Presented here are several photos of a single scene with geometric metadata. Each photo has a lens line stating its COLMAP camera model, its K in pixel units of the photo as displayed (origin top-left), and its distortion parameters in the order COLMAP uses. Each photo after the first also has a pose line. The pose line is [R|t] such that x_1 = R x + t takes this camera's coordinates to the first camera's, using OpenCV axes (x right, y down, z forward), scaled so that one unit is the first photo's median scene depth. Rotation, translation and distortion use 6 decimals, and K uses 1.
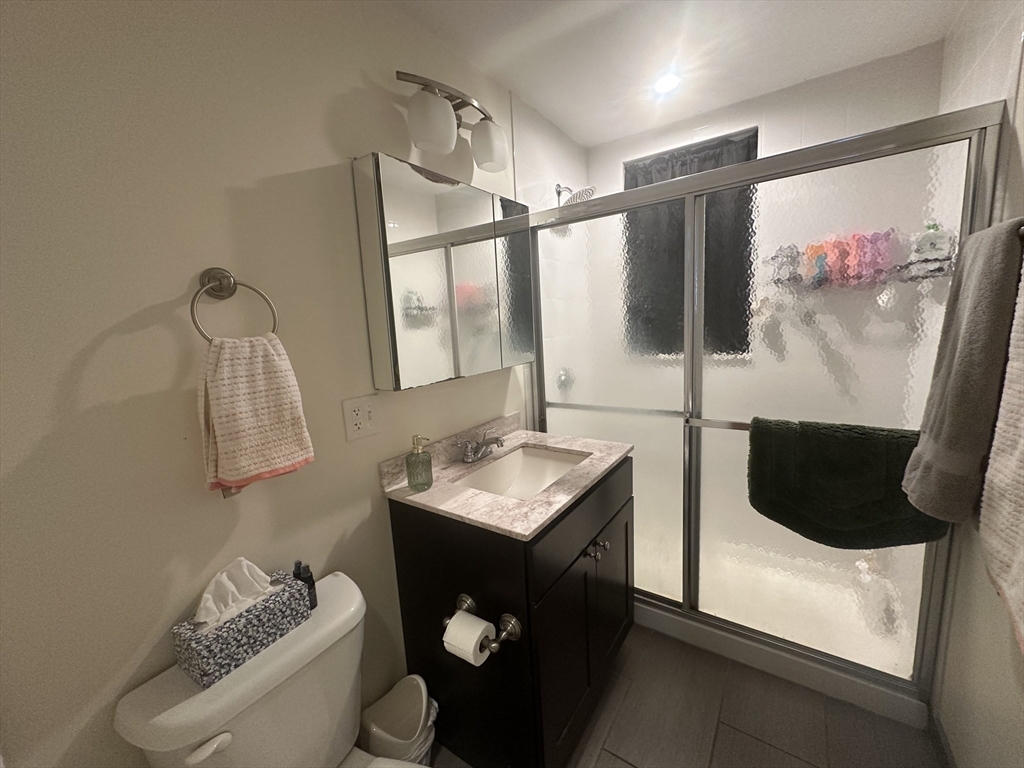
lens RADIAL K [[400.0, 0, 514.6], [0, 400.0, 387.8], [0, 0, 1]] dist [-0.000741, -0.000009]
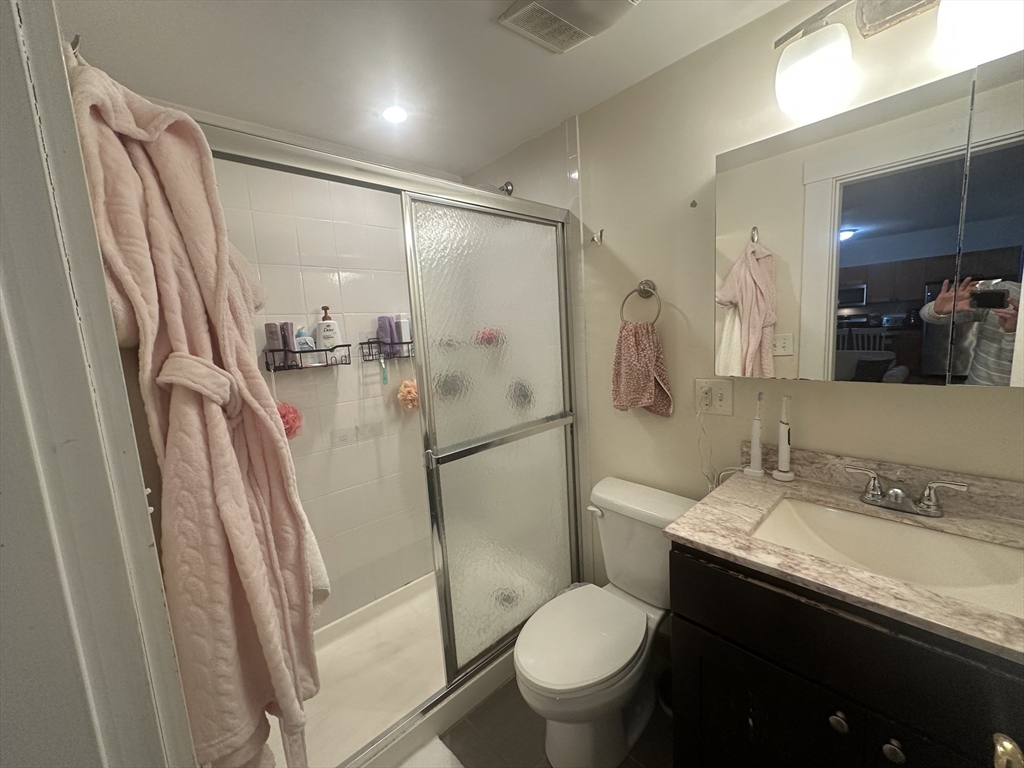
lens RADIAL K [[400.0, 0, 513.3], [0, 400.0, 382.4], [0, 0, 1]] dist [-0.000741, -0.000009]
pose [[-0.234056, 0.193447, -0.952783, 0.892155], [-0.070778, 0.974014, 0.215144, -0.169648], [0.969643, 0.117792, -0.214282, 0.693583]]
